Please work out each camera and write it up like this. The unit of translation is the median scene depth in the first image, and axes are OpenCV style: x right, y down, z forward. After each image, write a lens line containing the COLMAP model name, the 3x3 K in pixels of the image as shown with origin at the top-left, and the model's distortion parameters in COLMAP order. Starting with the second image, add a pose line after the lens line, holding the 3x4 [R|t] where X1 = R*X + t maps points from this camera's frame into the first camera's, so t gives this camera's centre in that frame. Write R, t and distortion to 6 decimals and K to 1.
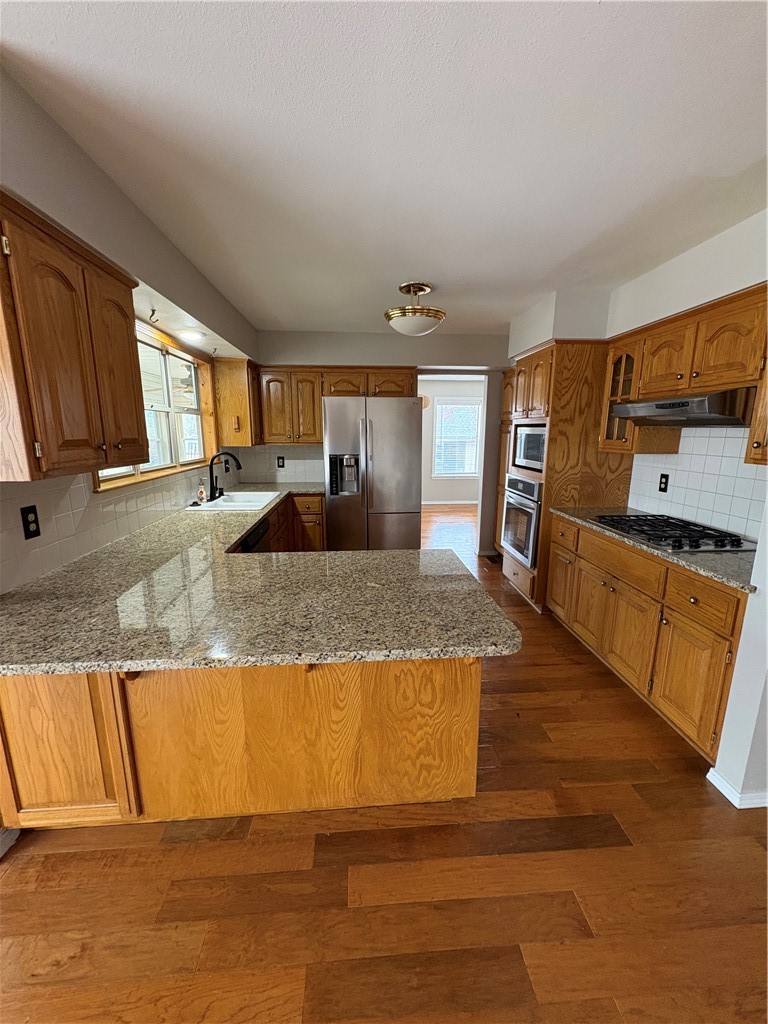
lens RADIAL K [[402.4, 0, 384.0], [0, 402.4, 512.0], [0, 0, 1]] dist [-0.000673, 0.000121]
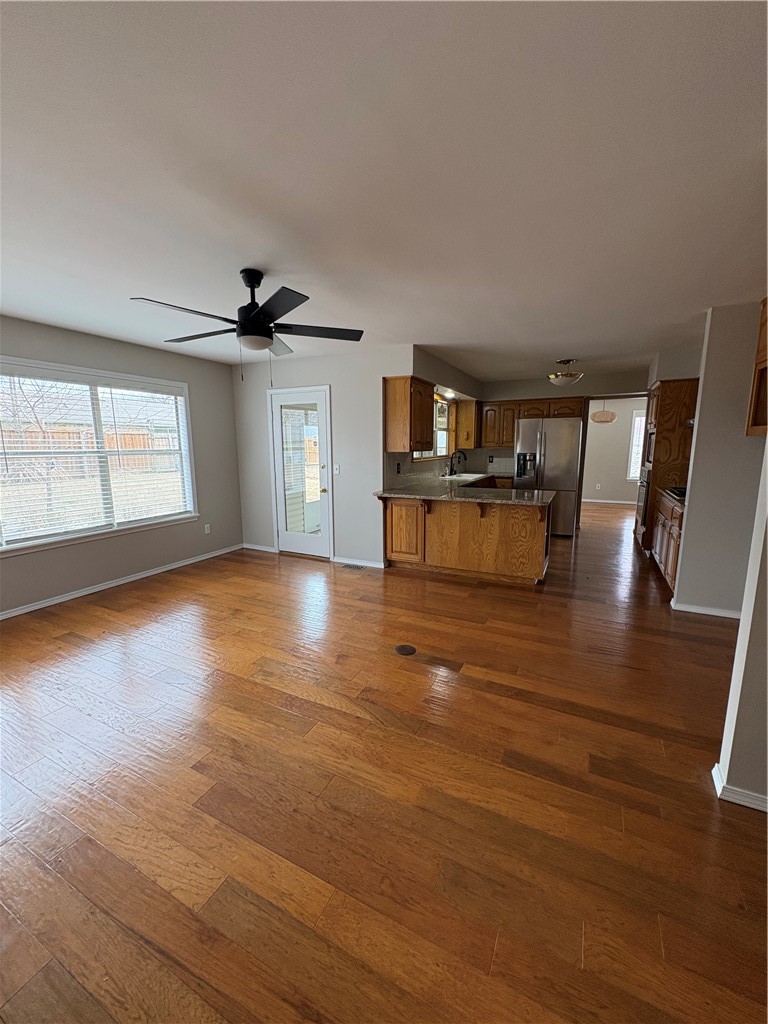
lens RADIAL K [[402.4, 0, 384.0], [0, 402.4, 512.0], [0, 0, 1]] dist [-0.000673, 0.000121]
pose [[0.854586, 0.079583, -0.513176, 0.267871], [-0.095257, 0.995444, -0.004257, 0.162069], [0.510499, 0.052522, 0.858273, -0.714950]]
